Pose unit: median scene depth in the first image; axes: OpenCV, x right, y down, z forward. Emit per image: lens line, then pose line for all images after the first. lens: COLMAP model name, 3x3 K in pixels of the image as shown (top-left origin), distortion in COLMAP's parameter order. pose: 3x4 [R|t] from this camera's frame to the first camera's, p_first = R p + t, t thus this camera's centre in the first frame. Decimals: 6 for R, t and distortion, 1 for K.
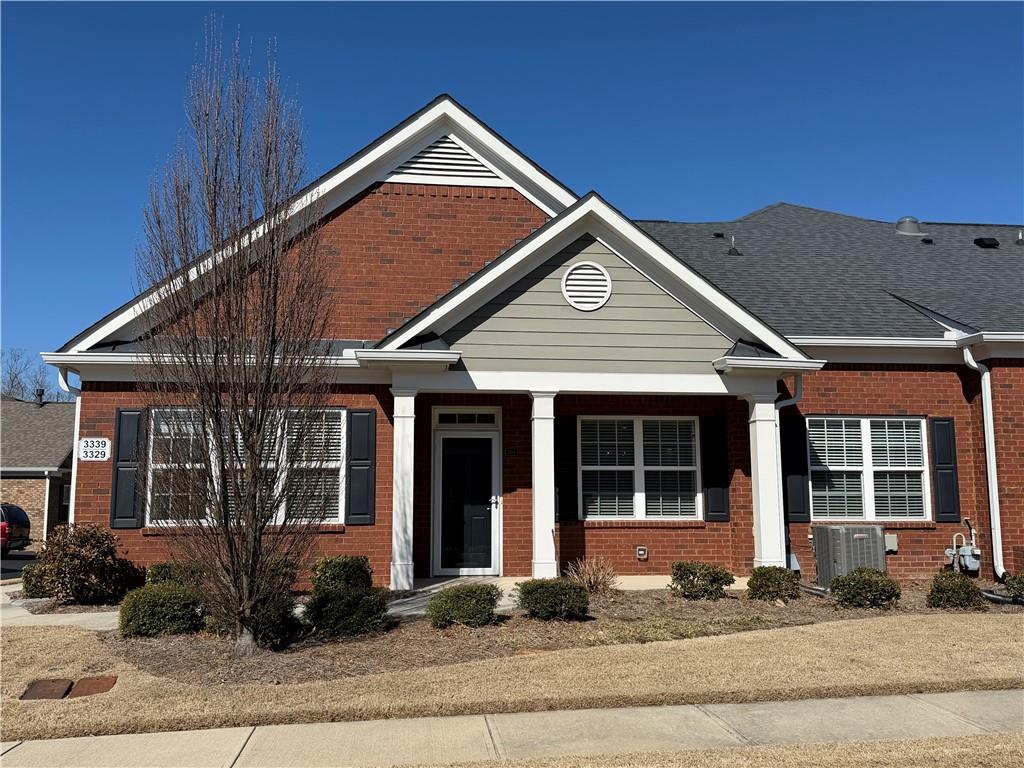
lens RADIAL K [[878.9, 0, 507.1], [0, 878.9, 386.0], [0, 0, 1]] dist [0.057492, -0.061851]
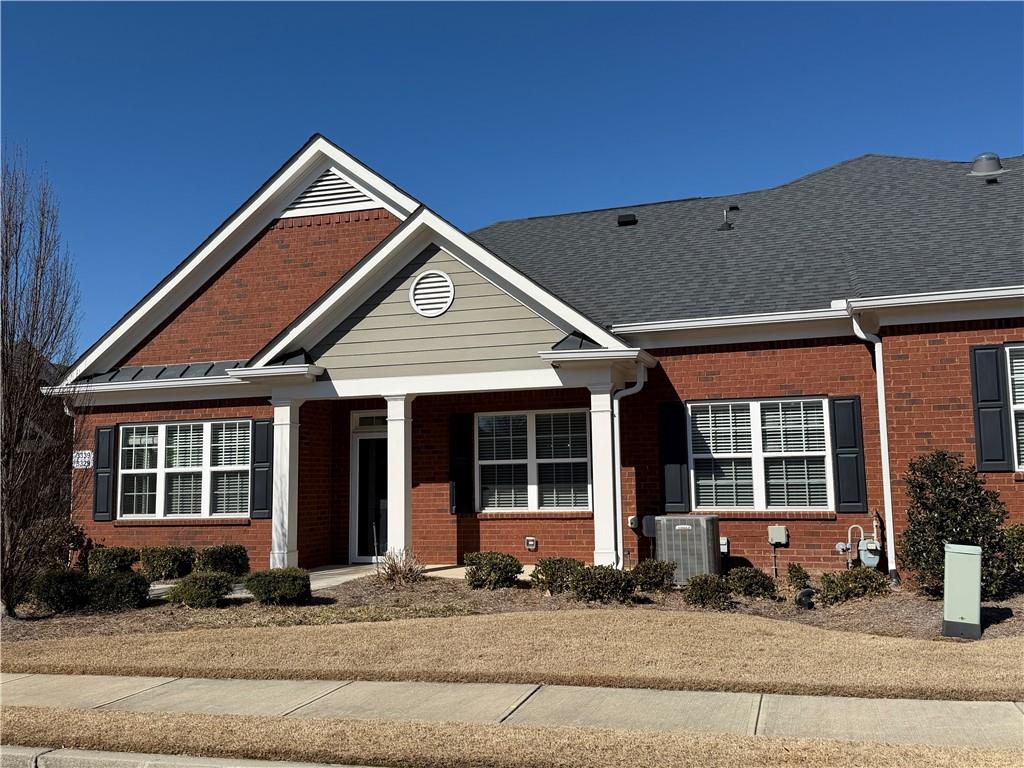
lens RADIAL K [[878.9, 0, 510.5], [0, 878.9, 385.5], [0, 0, 1]] dist [0.057492, -0.061851]
pose [[0.923848, -0.058253, -0.378302, 0.564218], [0.064659, 0.997898, 0.004242, -0.000854], [0.377260, -0.028379, 0.925673, 0.047253]]
